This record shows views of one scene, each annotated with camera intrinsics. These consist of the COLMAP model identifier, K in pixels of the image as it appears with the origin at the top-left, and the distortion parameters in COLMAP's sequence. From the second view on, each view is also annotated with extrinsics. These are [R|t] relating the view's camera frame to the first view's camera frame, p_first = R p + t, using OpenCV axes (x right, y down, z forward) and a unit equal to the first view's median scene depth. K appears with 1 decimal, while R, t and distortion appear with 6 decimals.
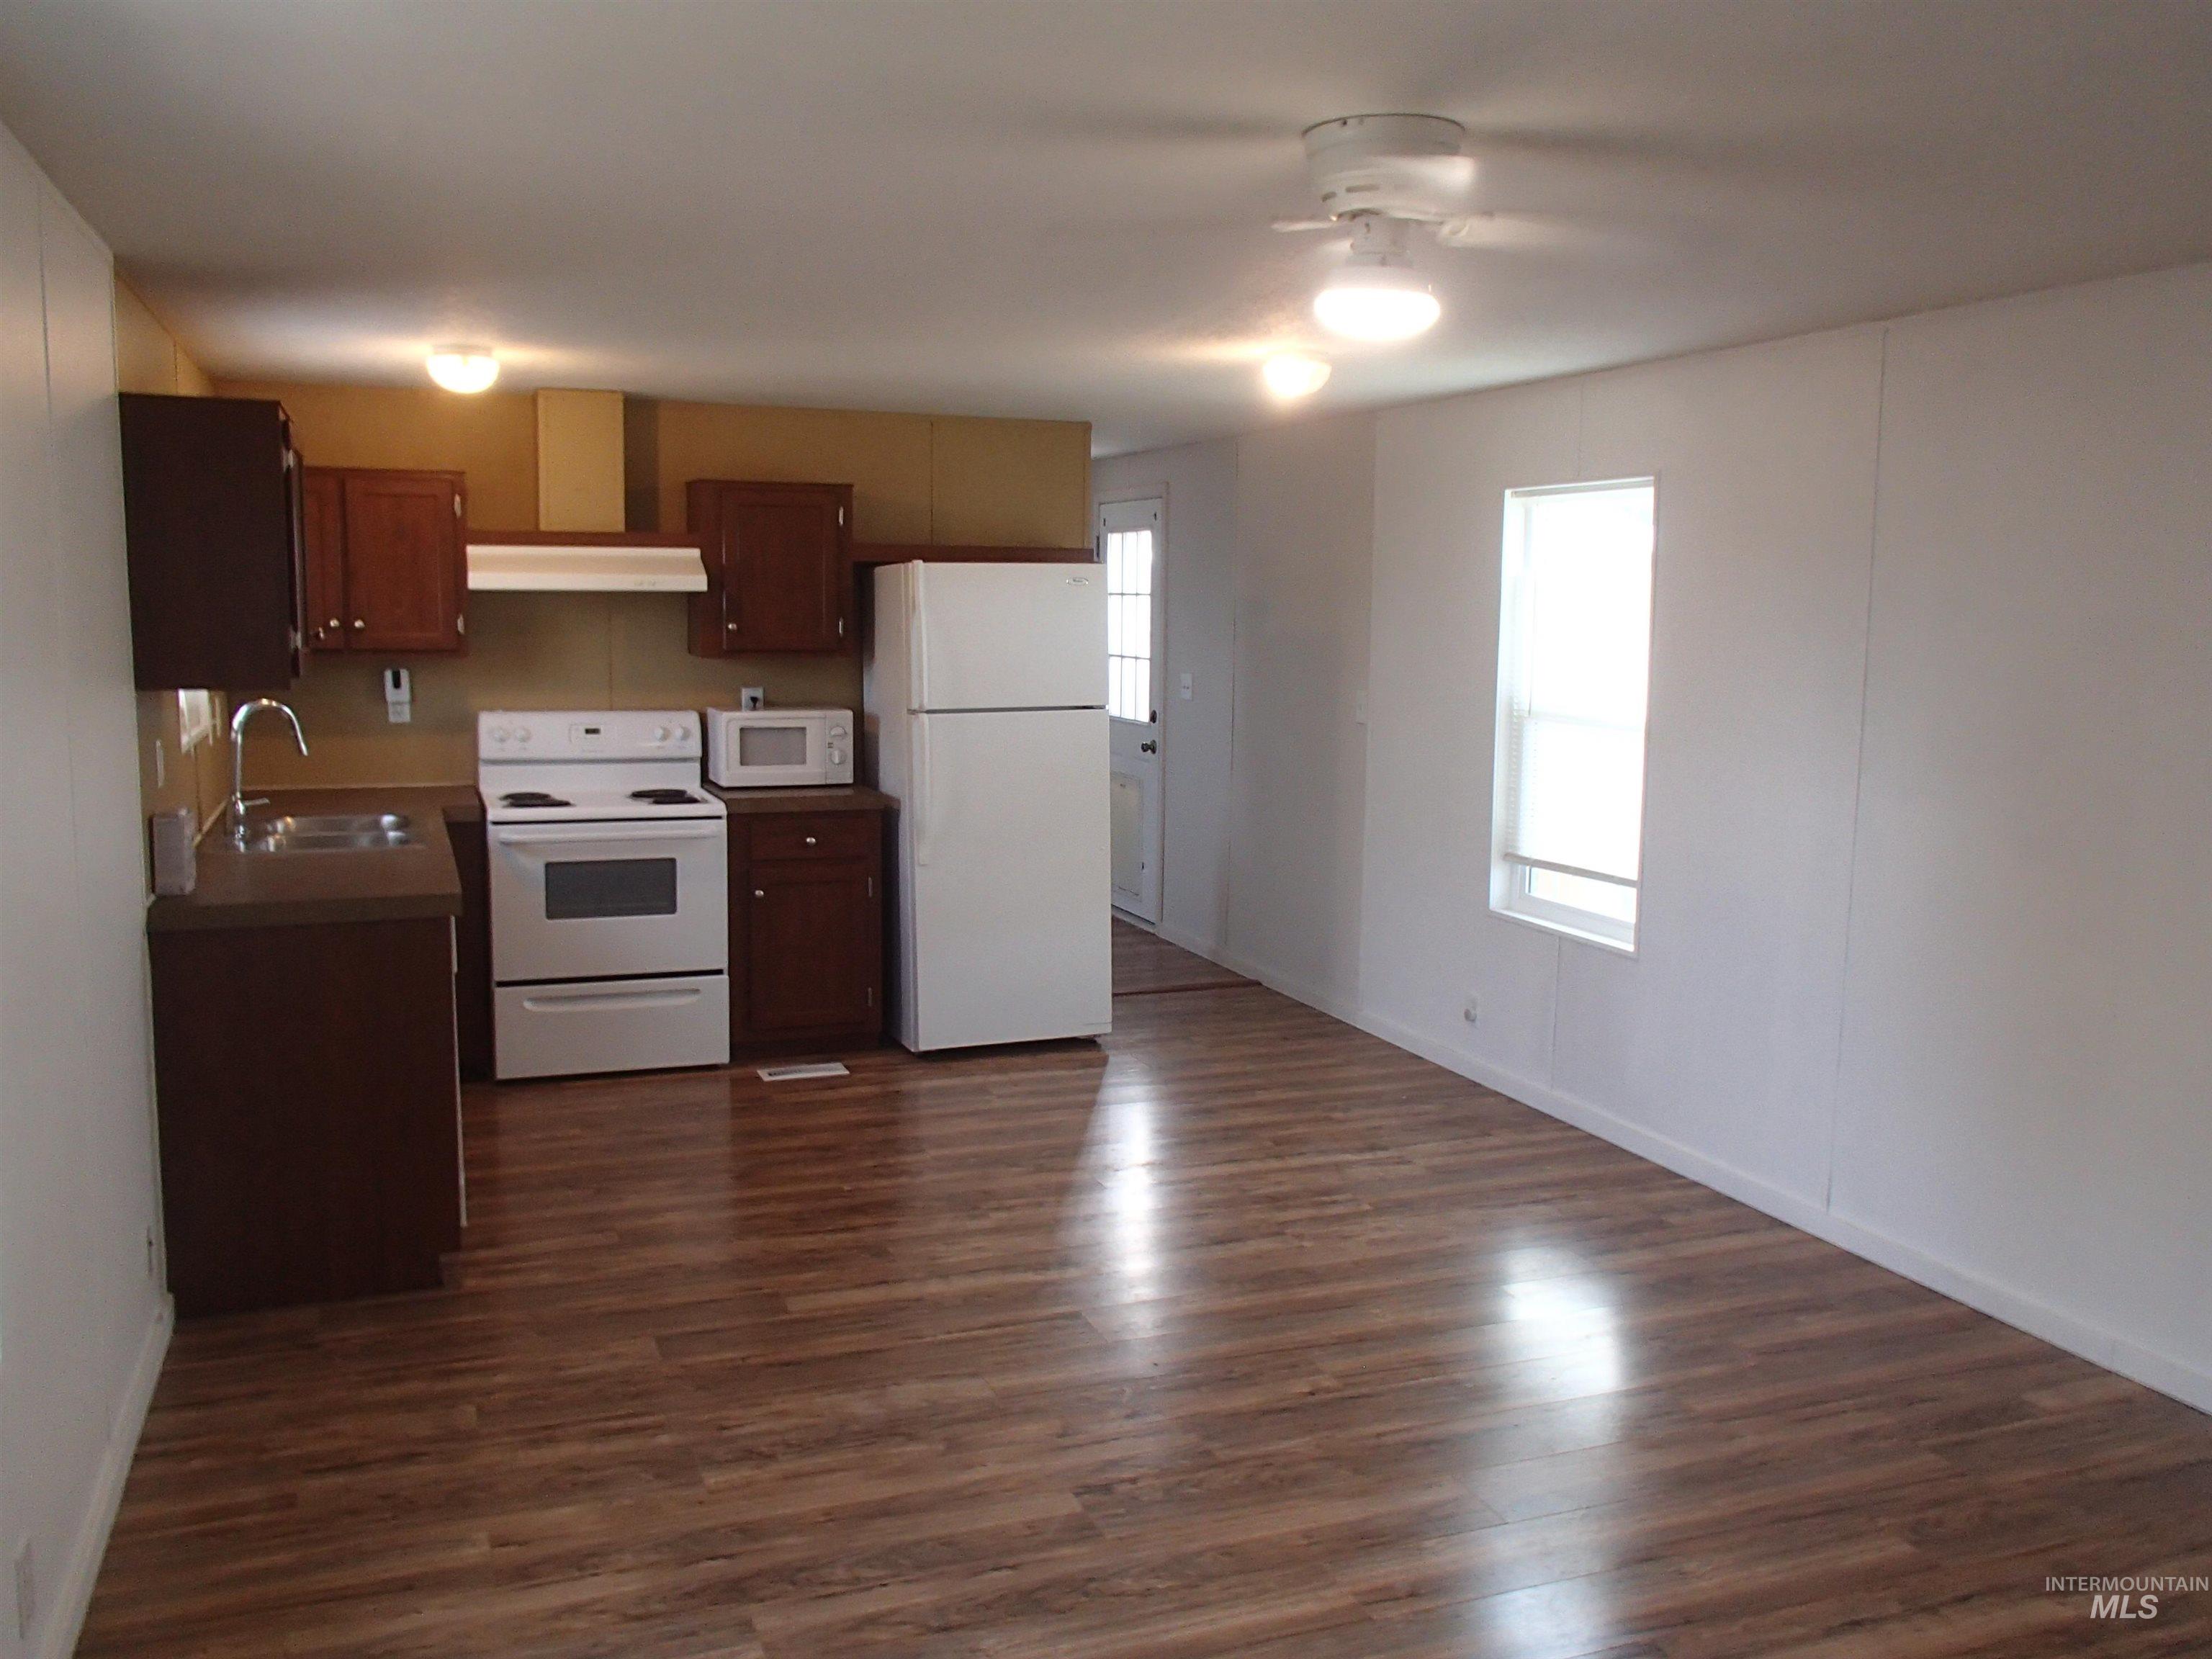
lens RADIAL K [[1815.8, 0, 1106.0], [0, 1815.8, 829.5], [0, 0, 1]] dist [-0.089144, -0.000231]
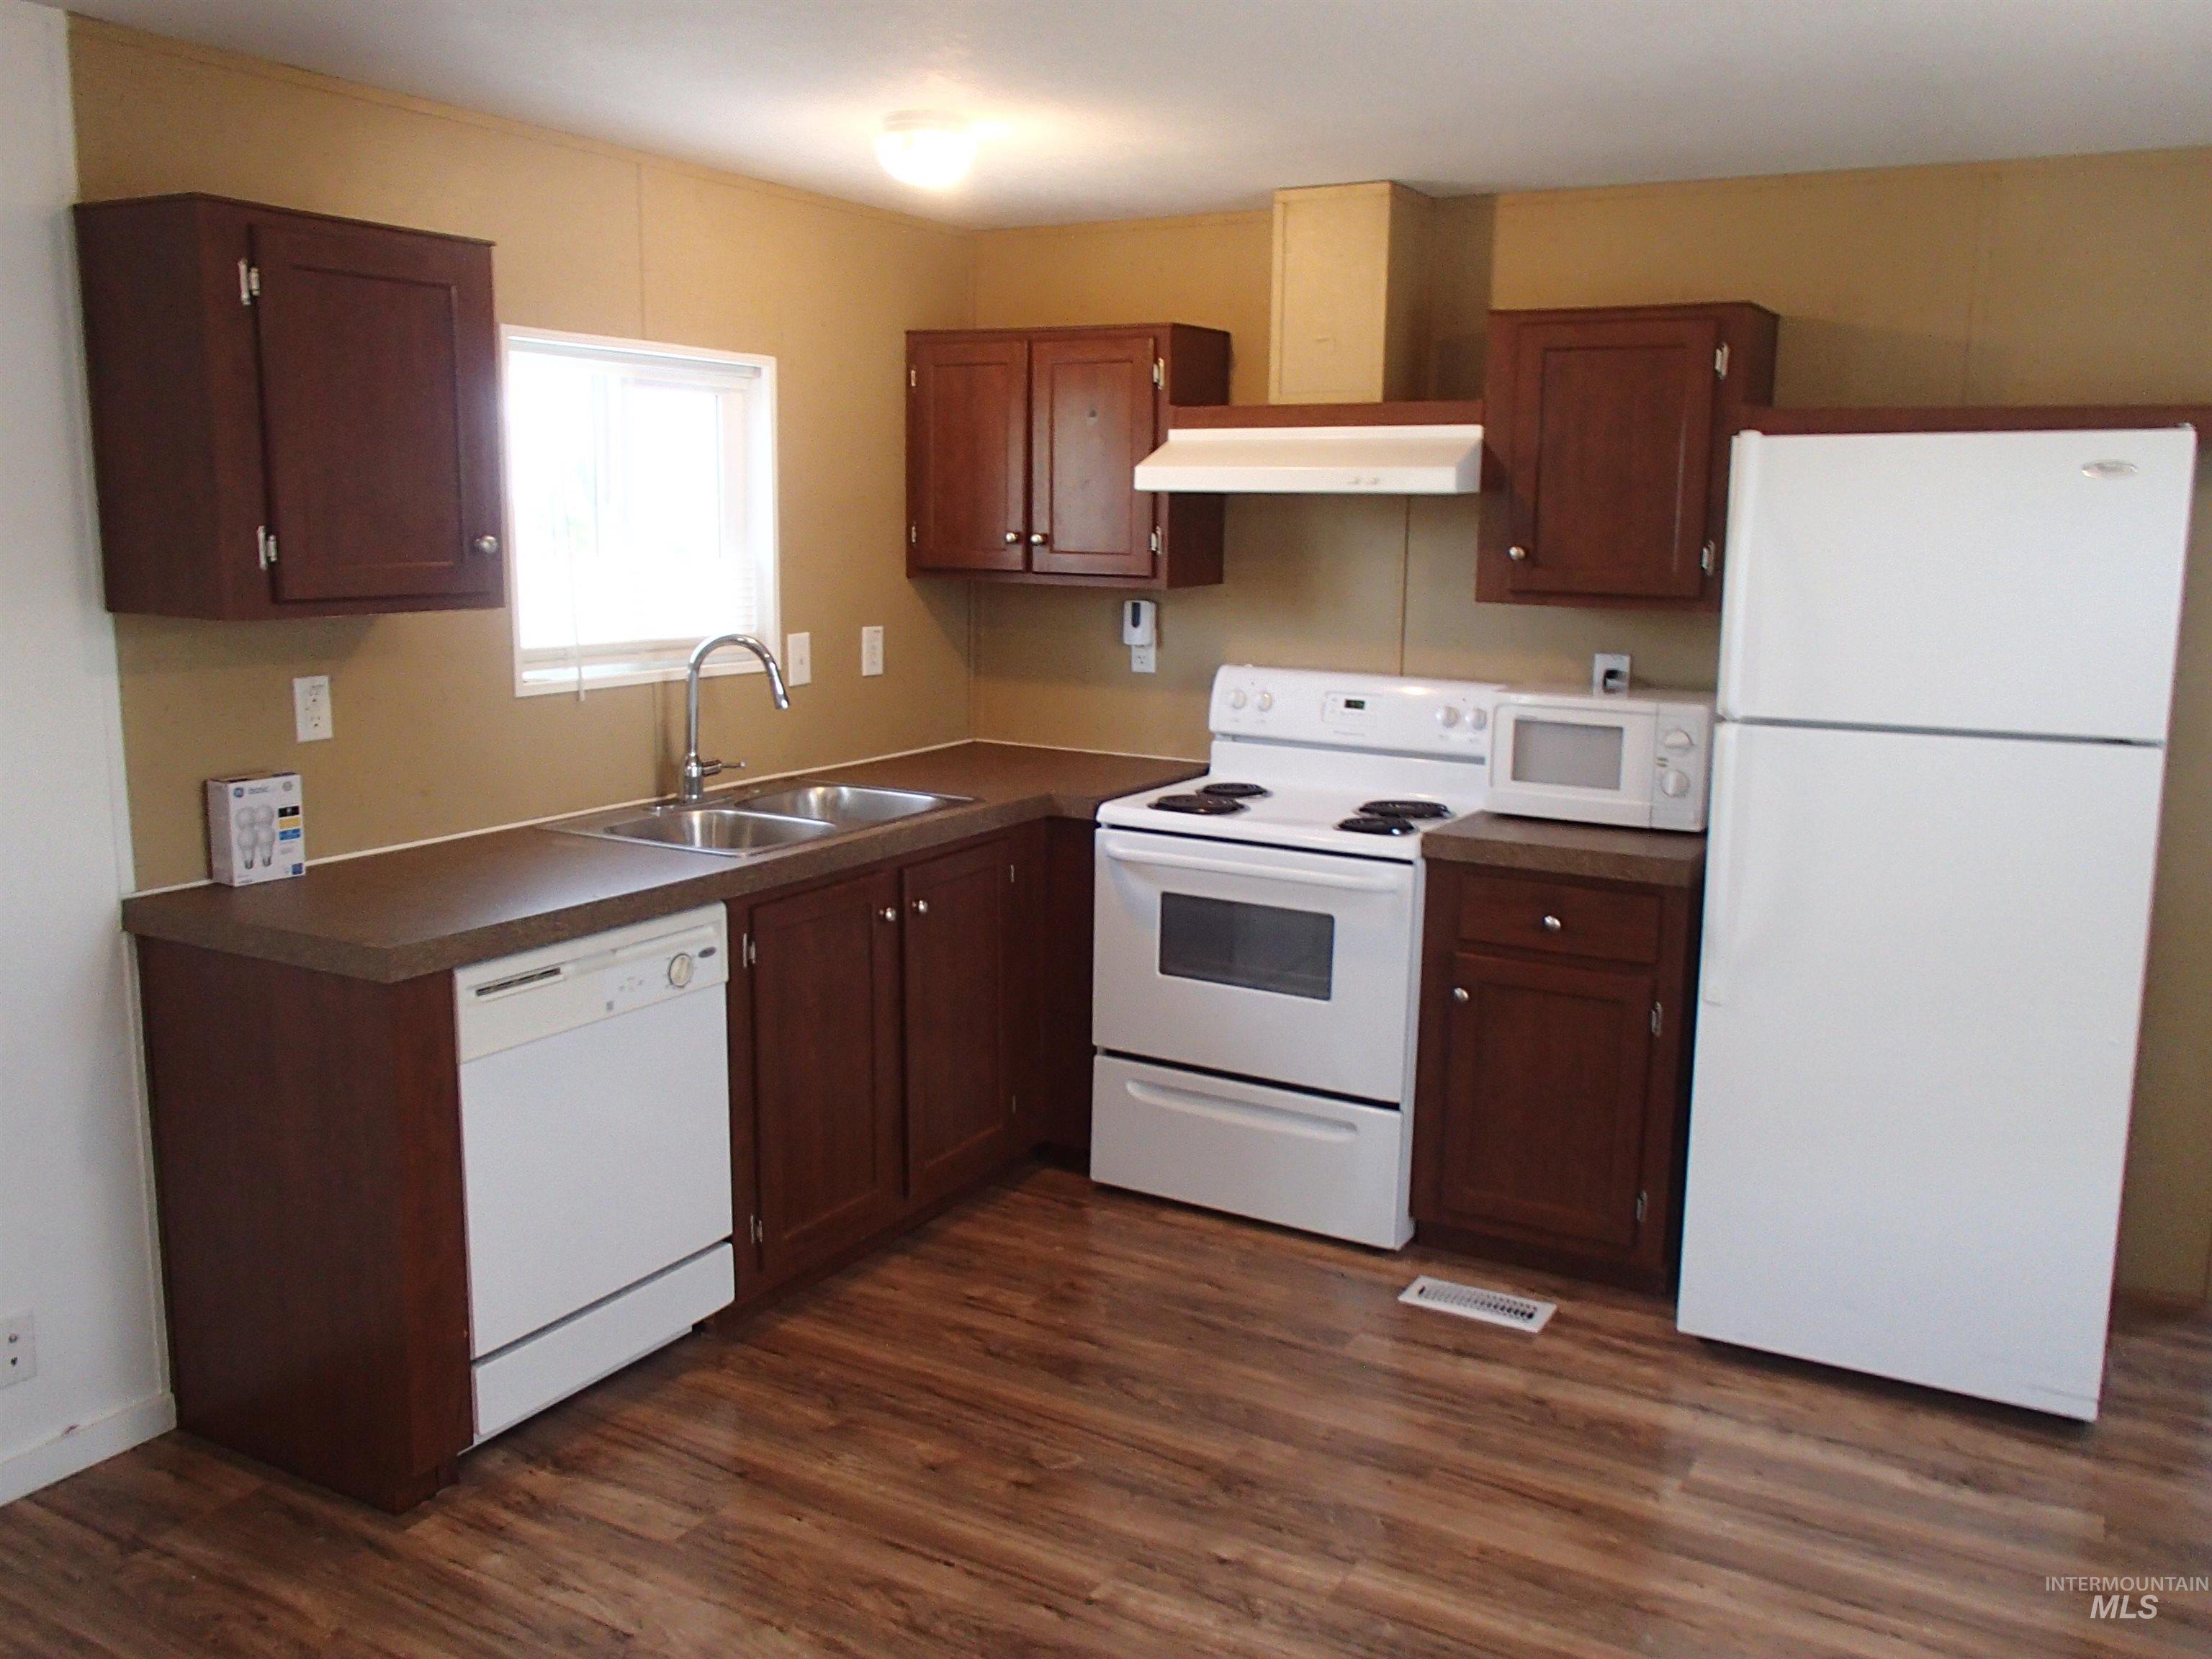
lens RADIAL K [[1851.3, 0, 1102.7], [0, 1851.3, 812.3], [0, 0, 1]] dist [-0.009122, -0.005975]
pose [[0.627483, 0.123464, -0.768779, 0.199762], [-0.103036, 0.991832, 0.075186, -0.058670], [0.771783, 0.032034, 0.635079, 0.504350]]
